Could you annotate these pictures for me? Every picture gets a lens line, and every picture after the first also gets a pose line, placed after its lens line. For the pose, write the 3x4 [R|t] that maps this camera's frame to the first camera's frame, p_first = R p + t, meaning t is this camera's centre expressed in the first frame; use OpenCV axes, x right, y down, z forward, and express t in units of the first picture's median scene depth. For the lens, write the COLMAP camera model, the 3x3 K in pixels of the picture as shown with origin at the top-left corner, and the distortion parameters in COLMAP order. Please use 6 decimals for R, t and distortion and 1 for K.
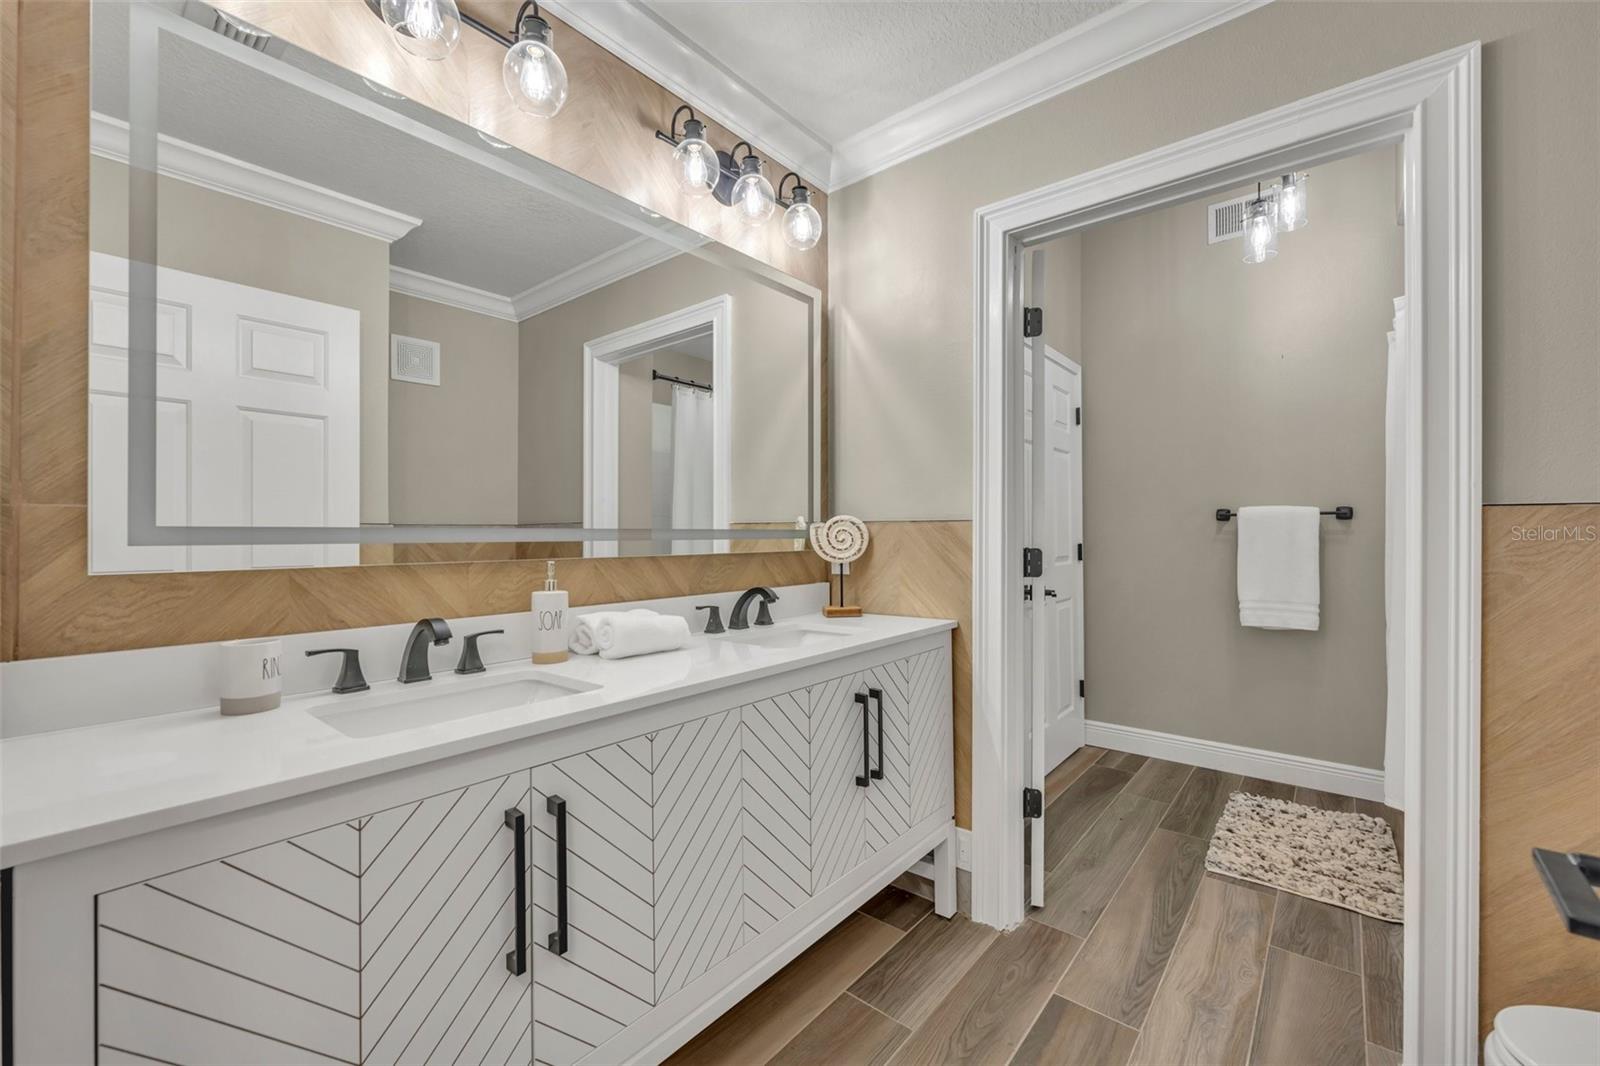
lens RADIAL K [[656.0, 0, 798.0], [0, 656.0, 533.3], [0, 0, 1]] dist [0.001121, -0.000792]
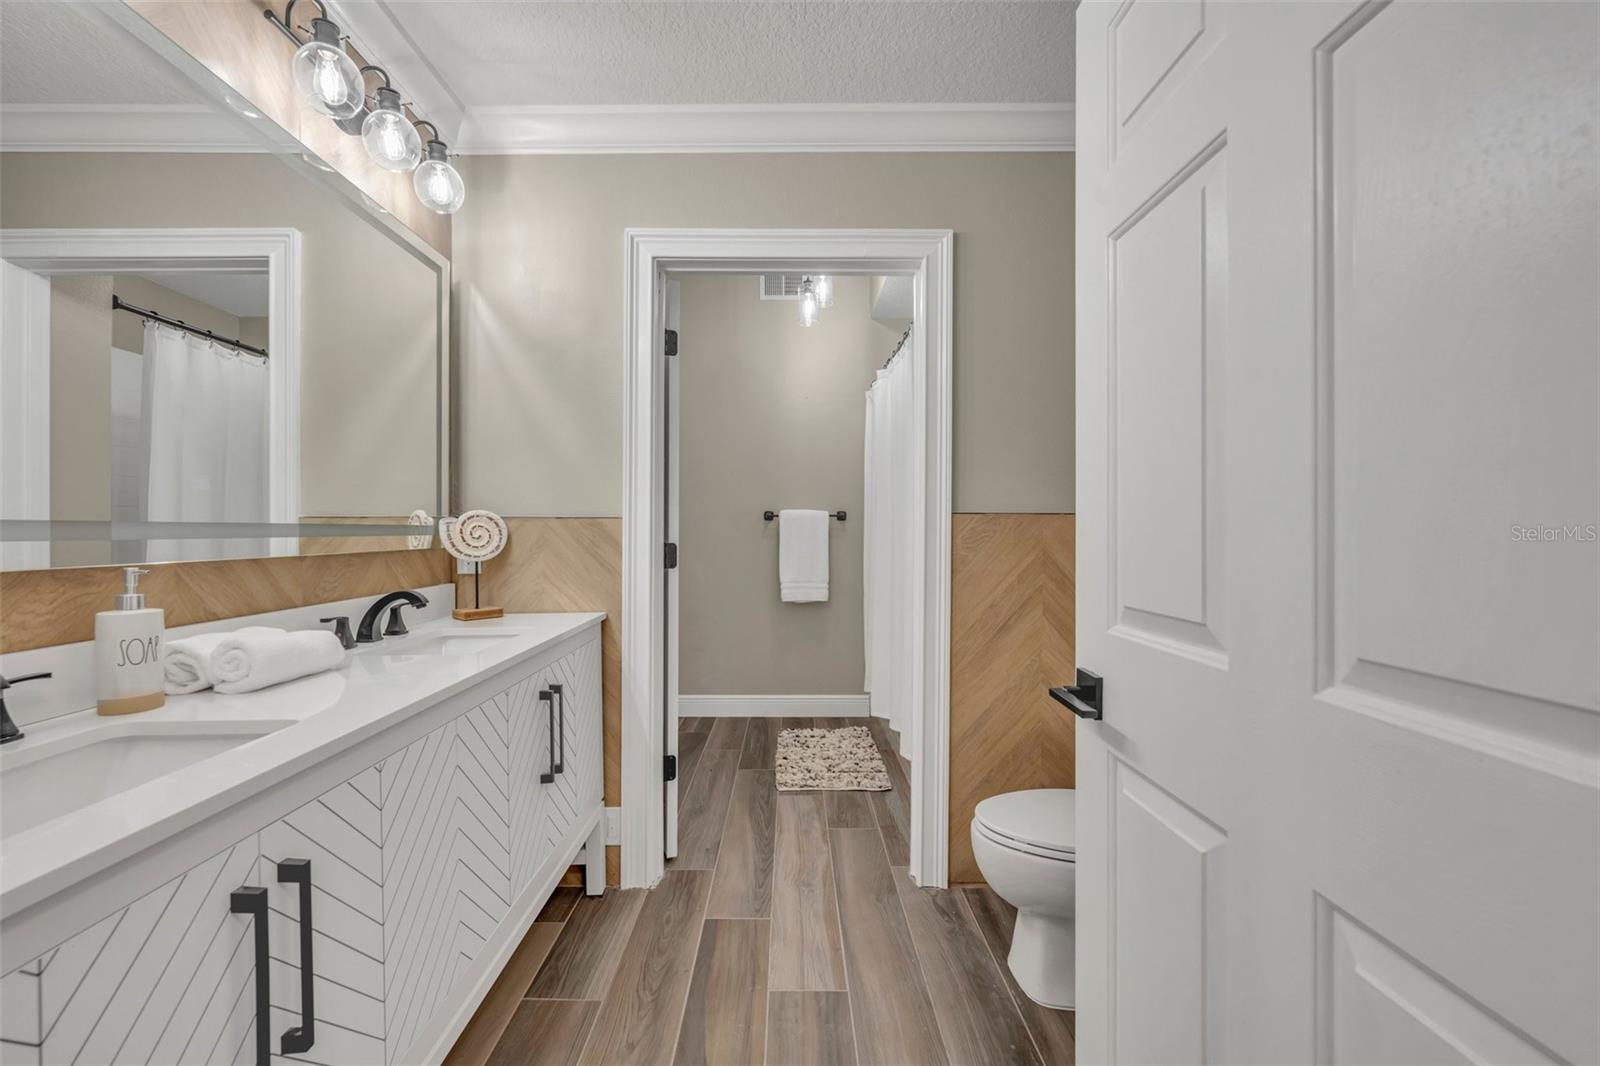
lens RADIAL K [[656.0, 0, 790.7], [0, 656.0, 536.8], [0, 0, 1]] dist [0.001121, -0.000792]
pose [[0.762287, -0.005537, 0.647216, -0.211369], [-0.000282, 0.999960, 0.008886, 0.001980], [-0.647240, -0.006956, 0.762255, 0.003443]]
